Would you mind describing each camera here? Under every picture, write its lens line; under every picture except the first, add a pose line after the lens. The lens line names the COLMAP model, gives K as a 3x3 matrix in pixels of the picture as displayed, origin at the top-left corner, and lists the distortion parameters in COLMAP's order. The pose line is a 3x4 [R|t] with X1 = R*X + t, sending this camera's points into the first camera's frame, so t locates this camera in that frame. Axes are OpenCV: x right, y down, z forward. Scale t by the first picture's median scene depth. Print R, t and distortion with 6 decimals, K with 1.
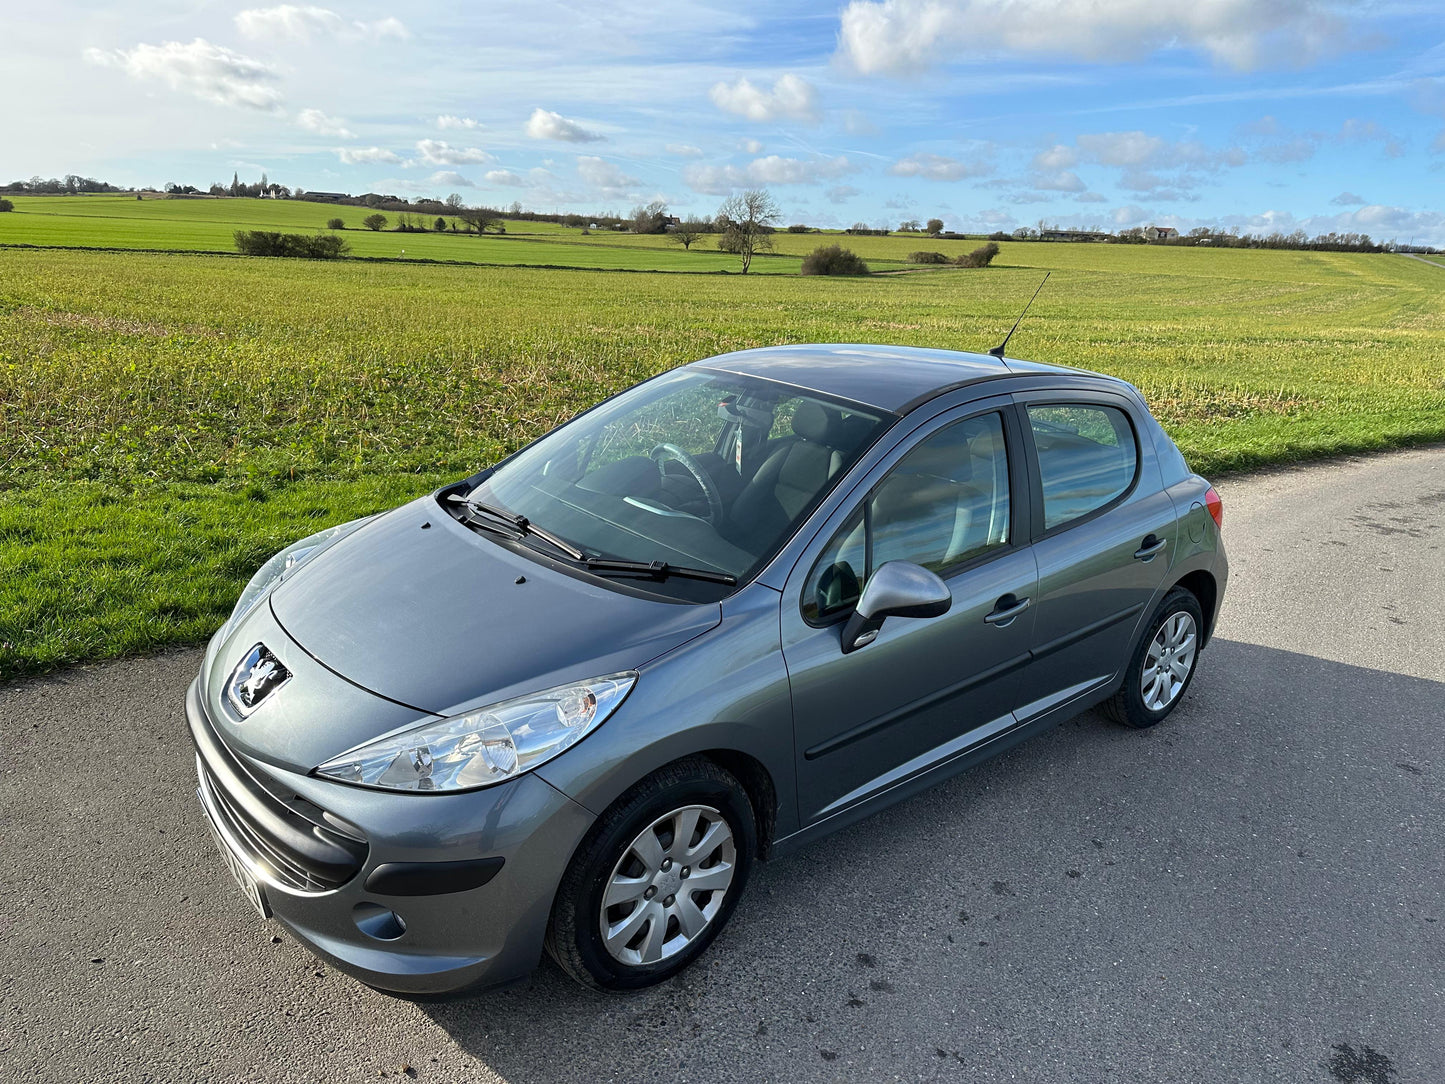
lens RADIAL K [[1022.3, 0, 729.9], [0, 1022.3, 594.4], [0, 0, 1]] dist [0.043876, -0.058463]
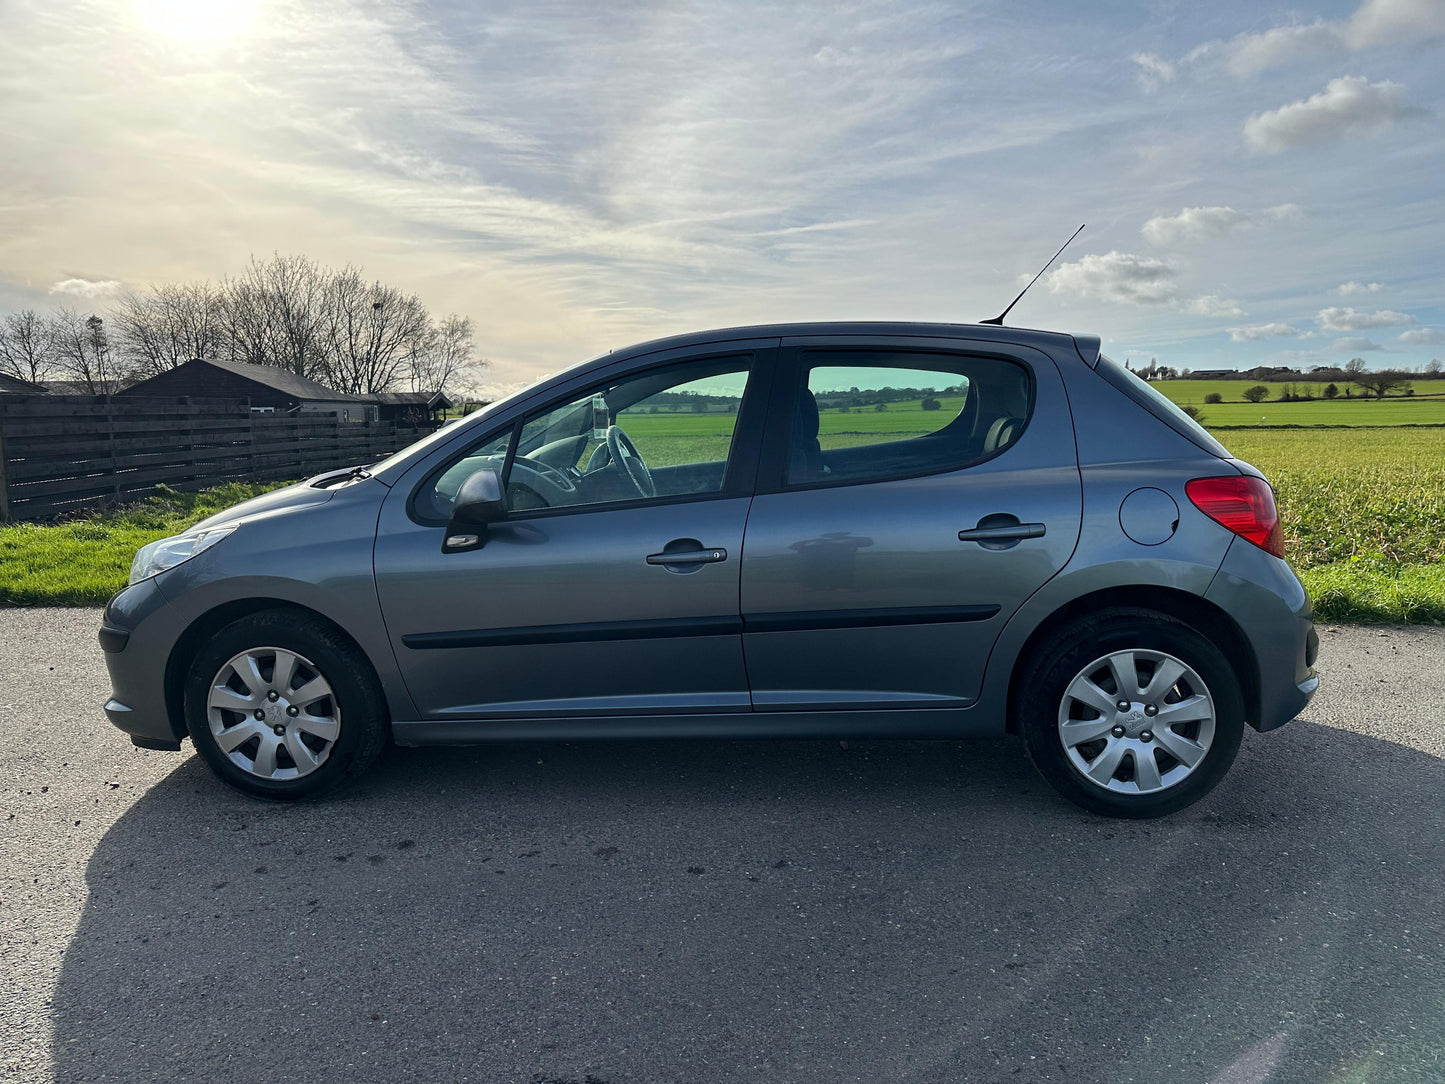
lens RADIAL K [[1018.8, 0, 724.1], [0, 1018.8, 563.6], [0, 0, 1]] dist [0.034432, -0.045931]
pose [[0.692725, 0.043110, -0.719912, 0.093757], [-0.180434, 0.976826, -0.115125, 0.011864], [0.698266, 0.209647, 0.684451, 0.039193]]
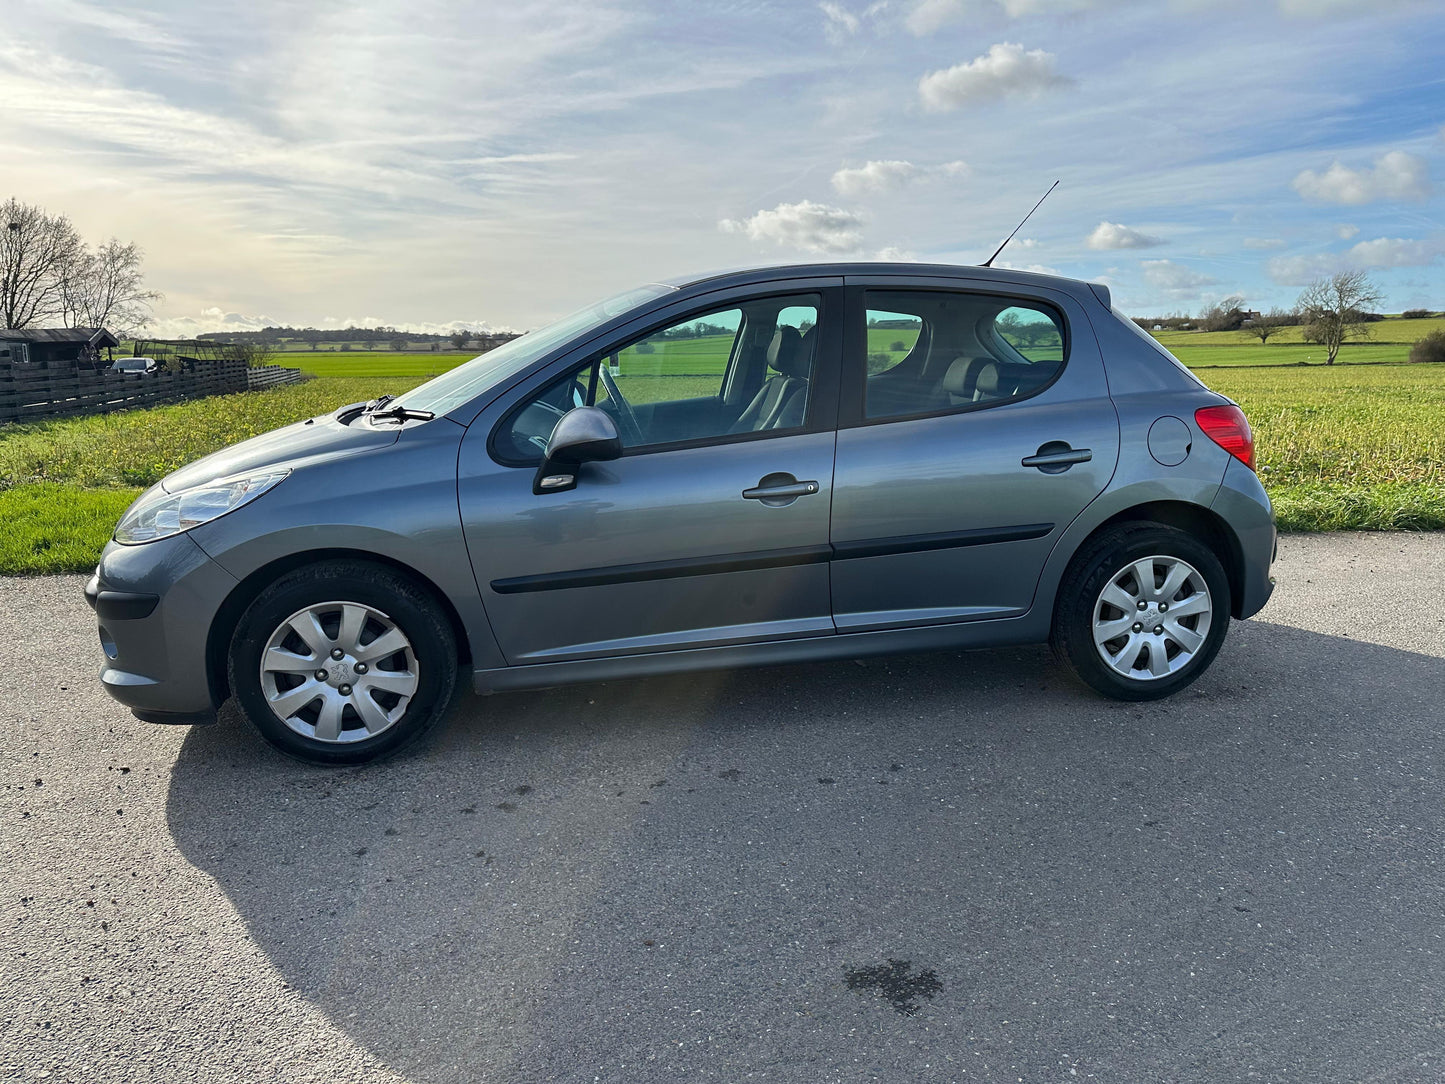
lens RADIAL K [[1022.3, 0, 724.1], [0, 1022.3, 564.9], [0, 0, 1]] dist [0.043876, -0.058463]
pose [[0.864867, 0.041844, -0.500255, 0.069440], [-0.106251, 0.989202, -0.100949, 0.018403], [0.490629, 0.140460, 0.859974, 0.016114]]
